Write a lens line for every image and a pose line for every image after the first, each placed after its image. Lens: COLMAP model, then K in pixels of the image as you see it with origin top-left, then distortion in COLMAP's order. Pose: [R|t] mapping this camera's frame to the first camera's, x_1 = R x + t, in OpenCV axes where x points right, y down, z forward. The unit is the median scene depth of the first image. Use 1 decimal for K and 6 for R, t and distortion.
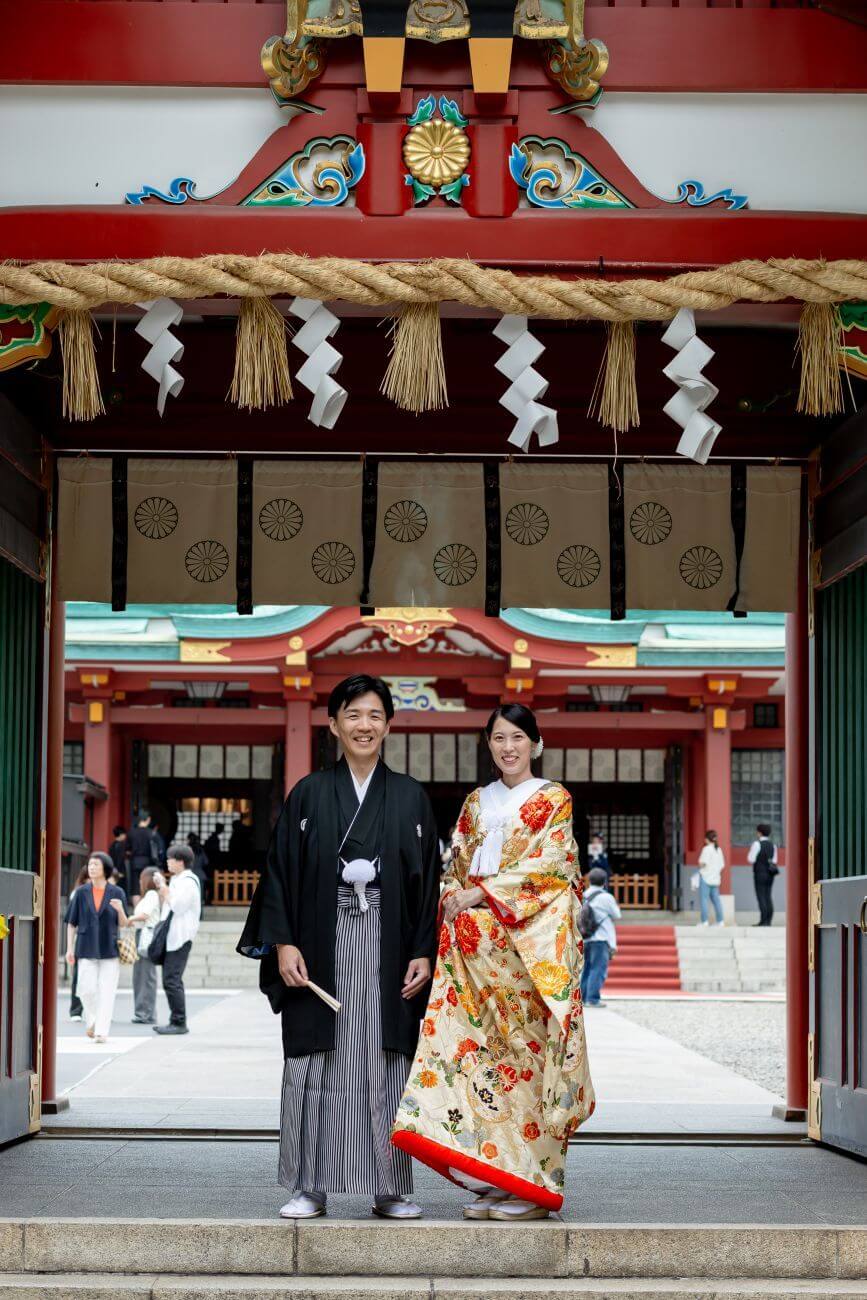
lens RADIAL K [[1520.1, 0, 434.4], [0, 1520.1, 736.0], [0, 0, 1]] dist [0.000002, 0.003943]
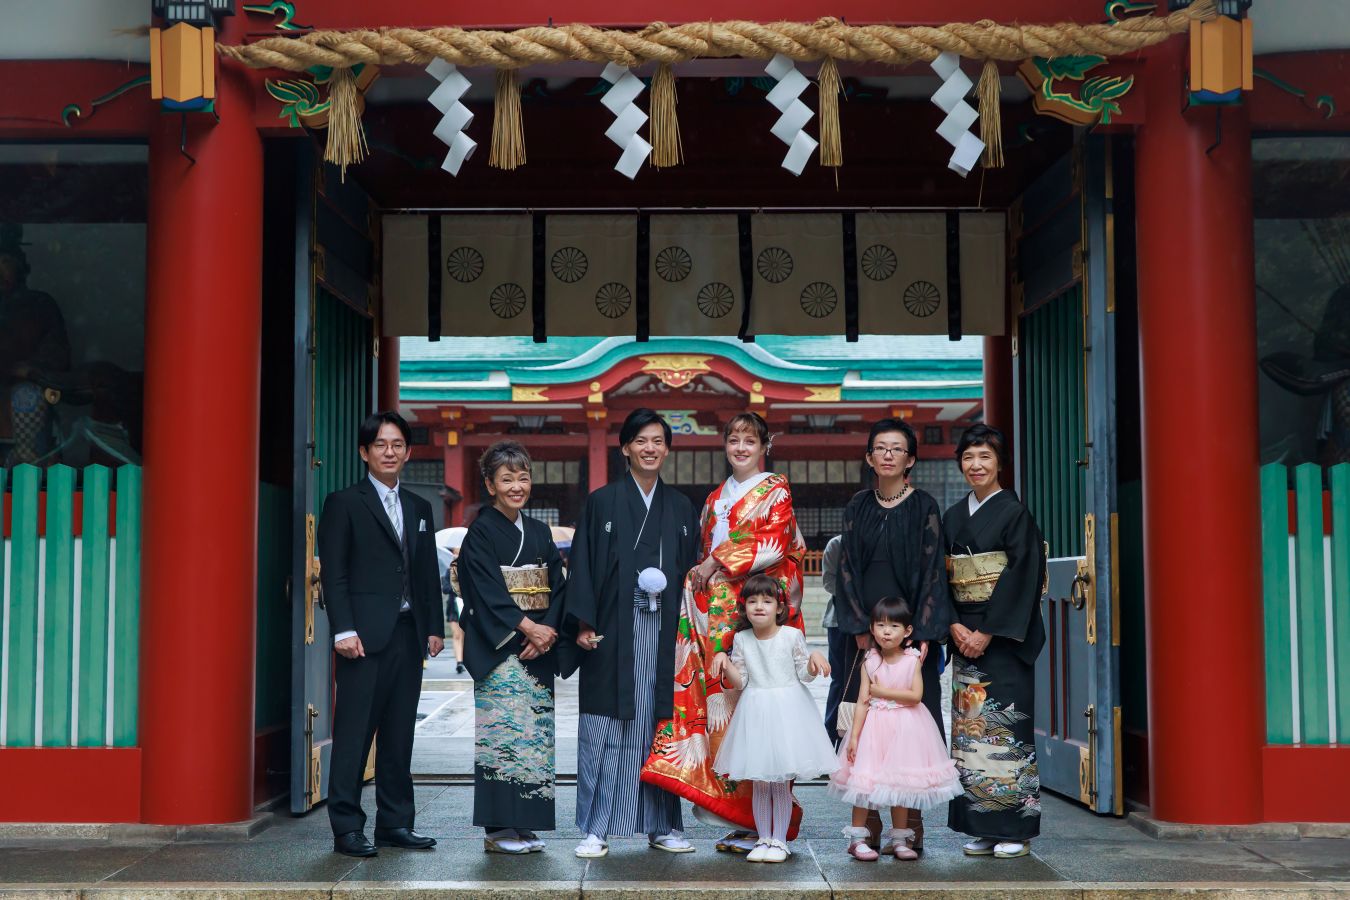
lens RADIAL K [[1578.5, 0, 675.0], [0, 1578.5, 450.0], [0, 0, 1]] dist [0.000002, 0.003943]
pose [[0.999717, -0.012336, -0.020357, 0.010520], [0.012627, 0.999819, 0.014251, -0.023073], [0.020178, -0.014504, 0.999691, -0.442049]]
